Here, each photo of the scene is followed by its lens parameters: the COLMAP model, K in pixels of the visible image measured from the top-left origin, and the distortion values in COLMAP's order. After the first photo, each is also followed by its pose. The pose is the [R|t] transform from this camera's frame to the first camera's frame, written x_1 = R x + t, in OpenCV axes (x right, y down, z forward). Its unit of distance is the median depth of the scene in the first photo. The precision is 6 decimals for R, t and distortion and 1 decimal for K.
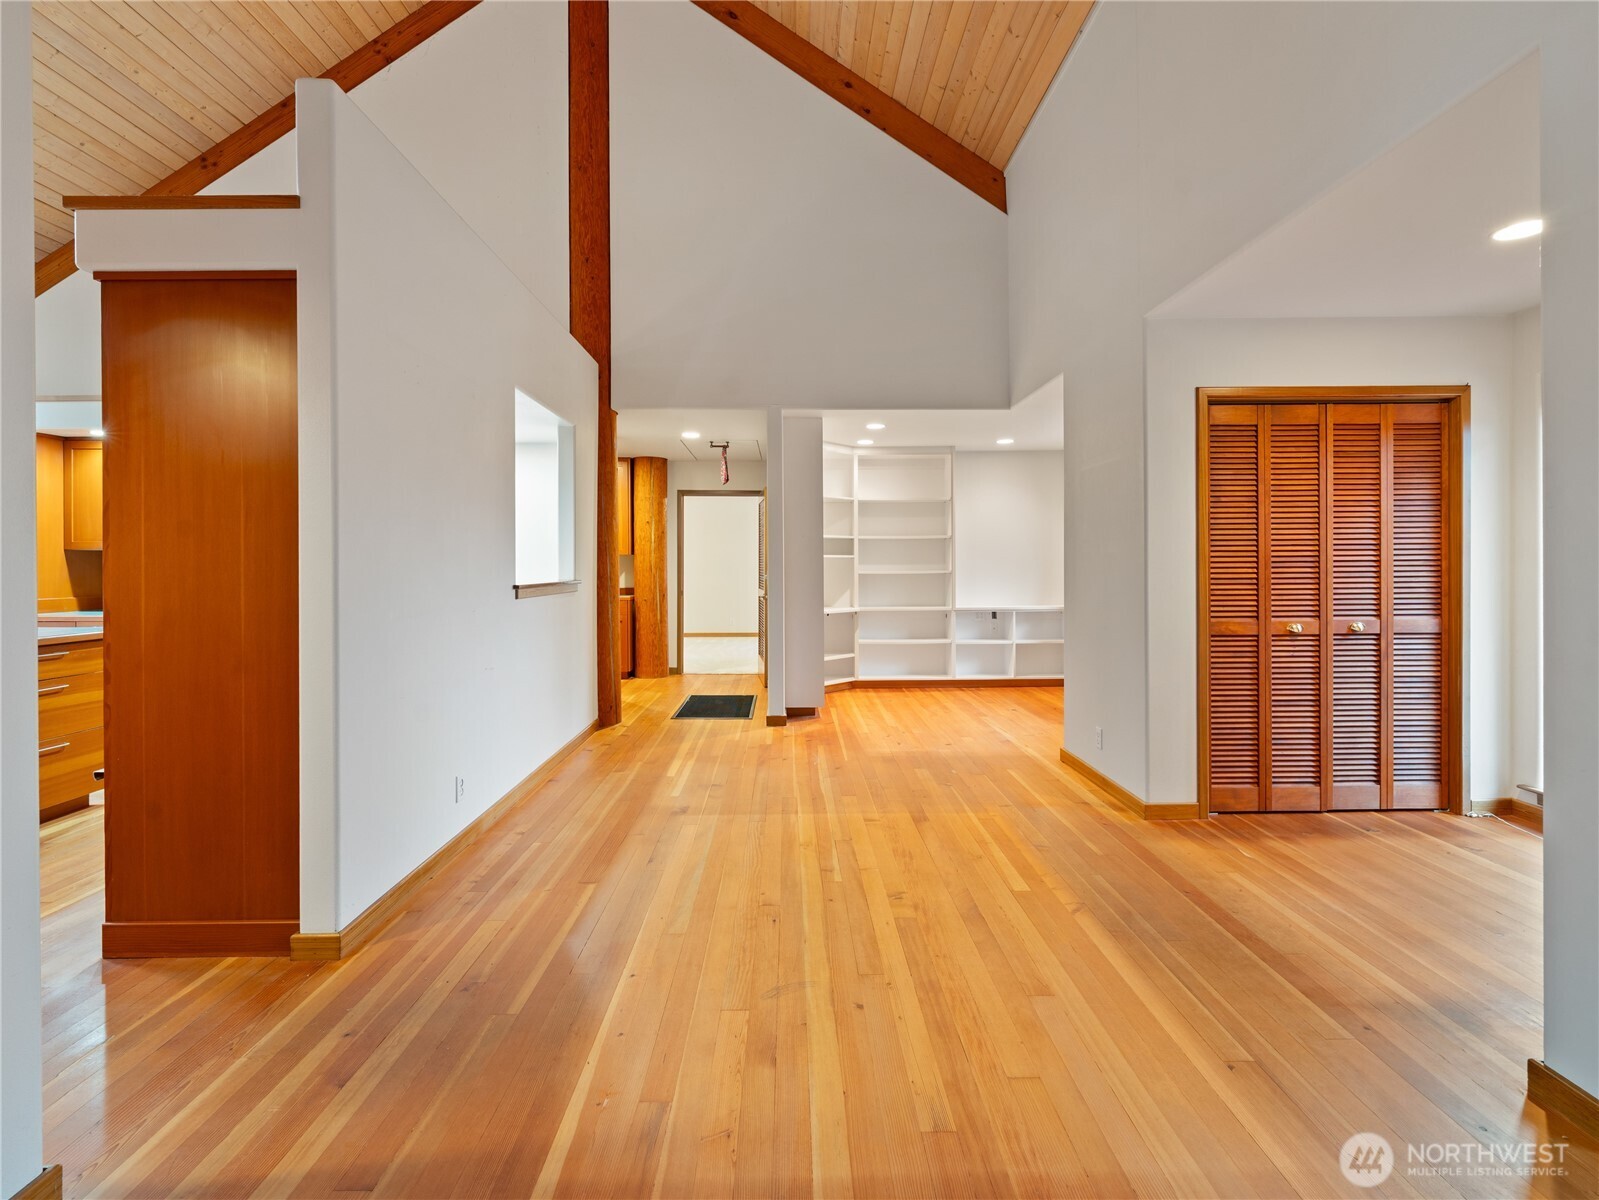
lens RADIAL K [[734.7, 0, 791.4], [0, 734.7, 568.5], [0, 0, 1]] dist [-0.000889, -0.000448]
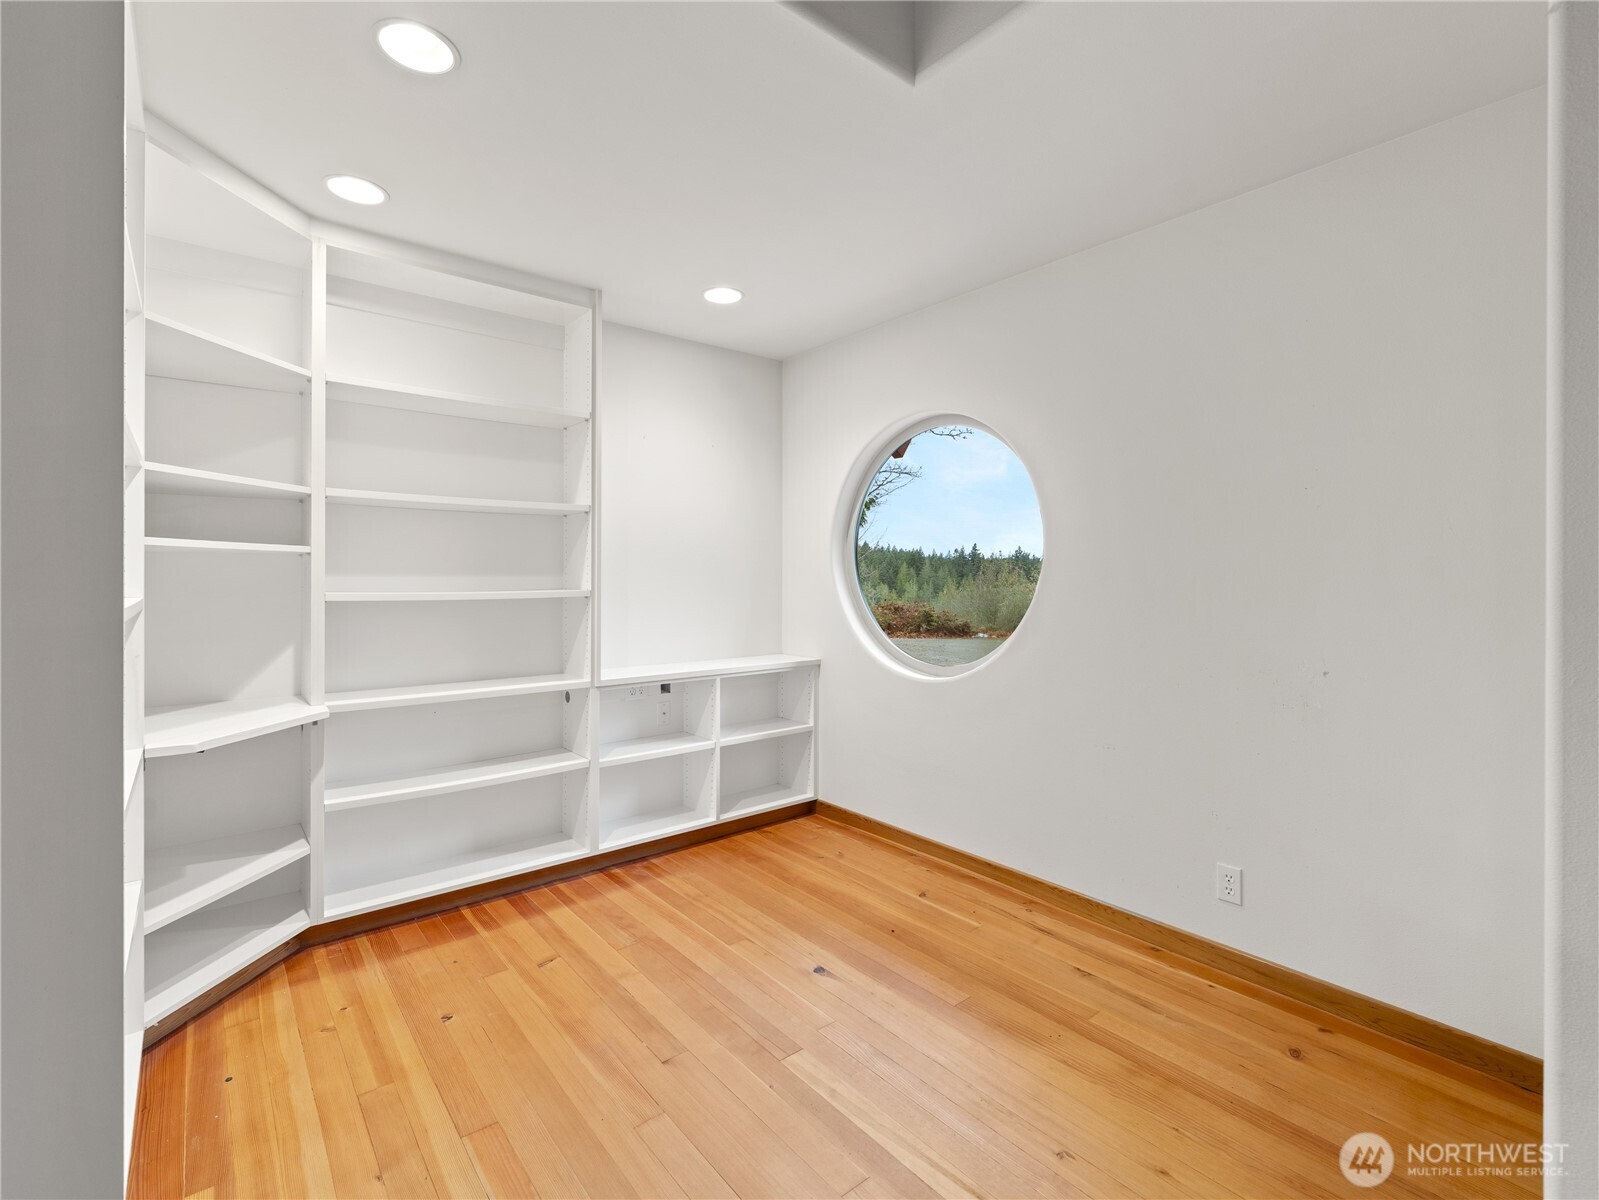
lens RADIAL K [[748.3, 0, 791.8], [0, 748.3, 578.5], [0, 0, 1]] dist [0.003372, -0.001365]
pose [[0.788094, 0.007885, 0.615504, 0.054306], [-0.004840, 0.999966, -0.006614, -0.002072], [-0.615535, 0.002233, 0.788106, 0.670534]]
